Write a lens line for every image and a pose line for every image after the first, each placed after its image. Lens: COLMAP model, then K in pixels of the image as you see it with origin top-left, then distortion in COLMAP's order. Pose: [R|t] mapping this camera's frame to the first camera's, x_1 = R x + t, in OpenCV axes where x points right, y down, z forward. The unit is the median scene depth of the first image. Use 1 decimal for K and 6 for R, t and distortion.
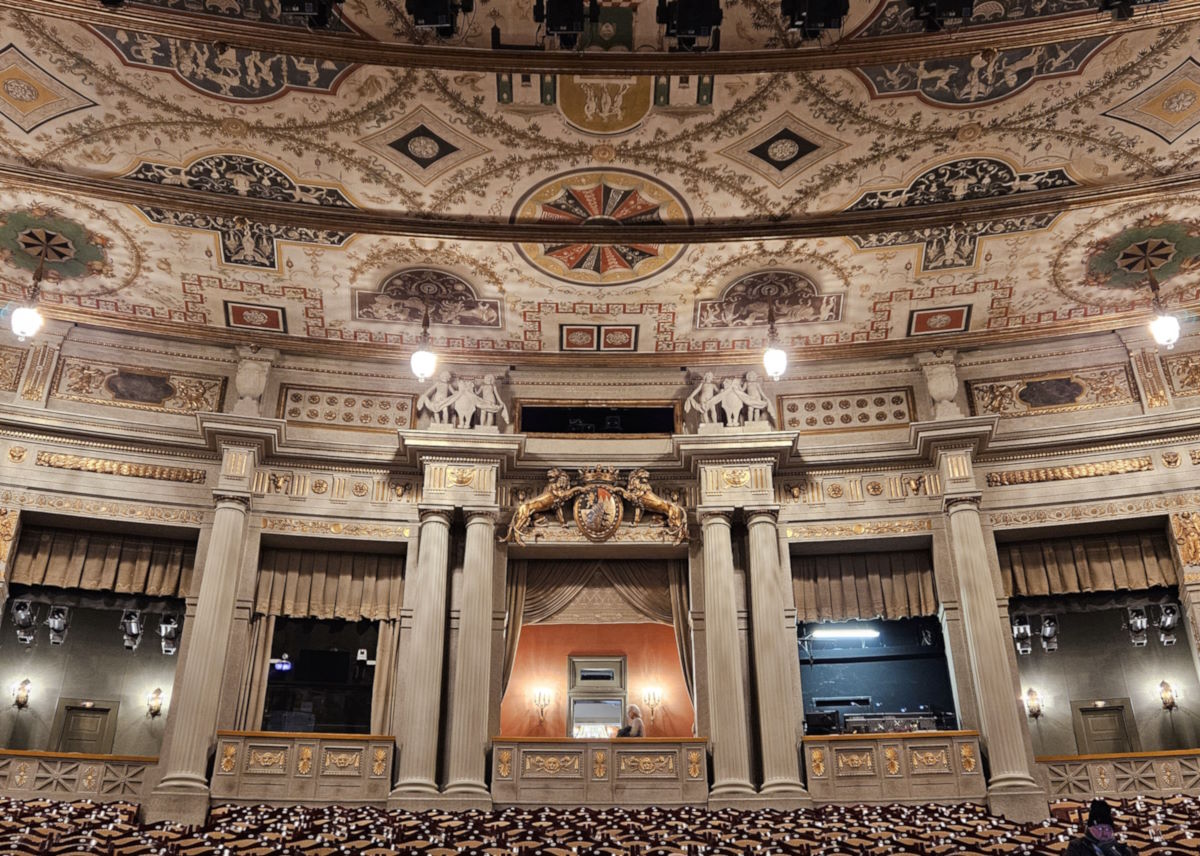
lens RADIAL K [[1159.9, 0, 599.8], [0, 1159.9, 462.4], [0, 0, 1]] dist [0.106217, -0.102914]
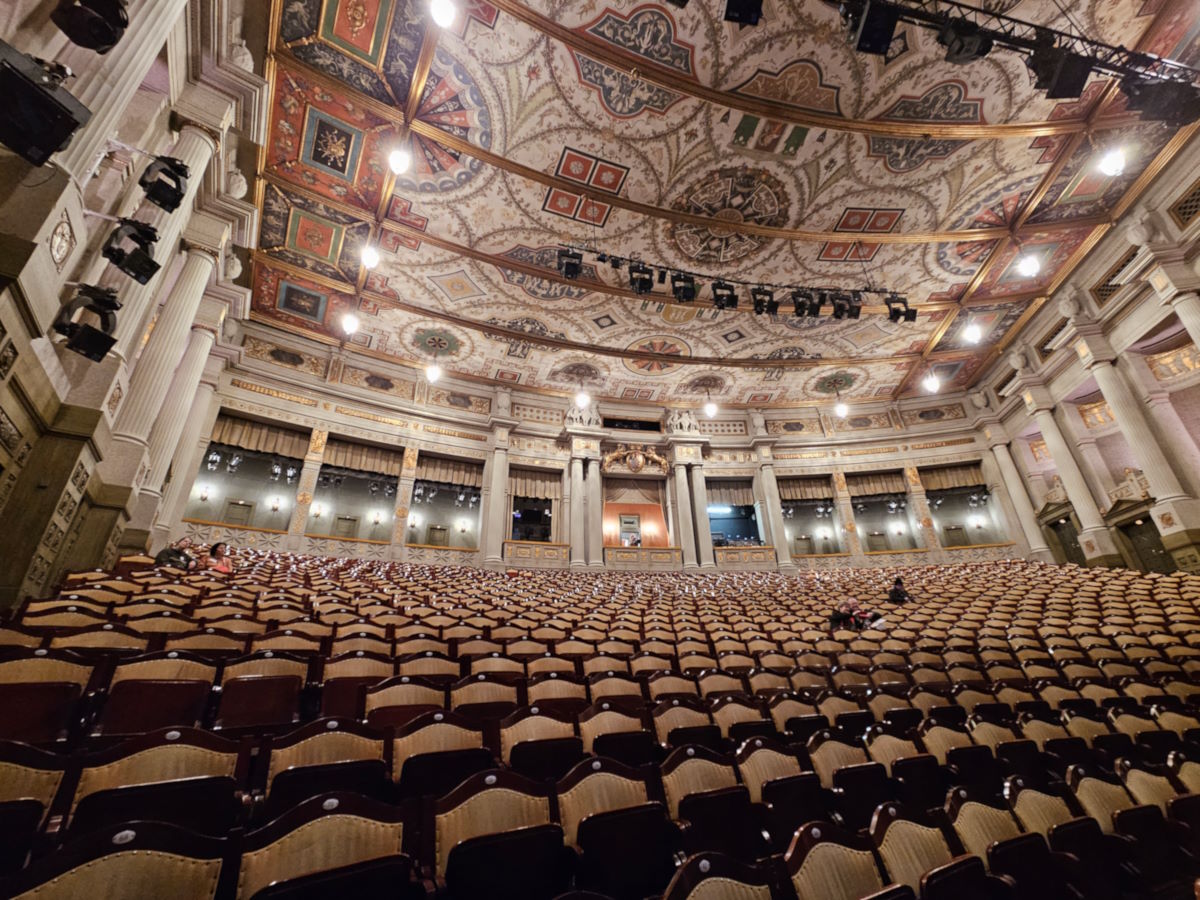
lens RADIAL K [[480.3, 0, 614.8], [0, 480.3, 449.6], [0, 0, 1]] dist [0.001940, 0.000432]
pose [[0.981998, 0.058148, 0.179716, -0.253552], [-0.067564, 0.996620, 0.046720, -0.031662], [-0.176392, -0.058022, 0.982608, -0.057498]]
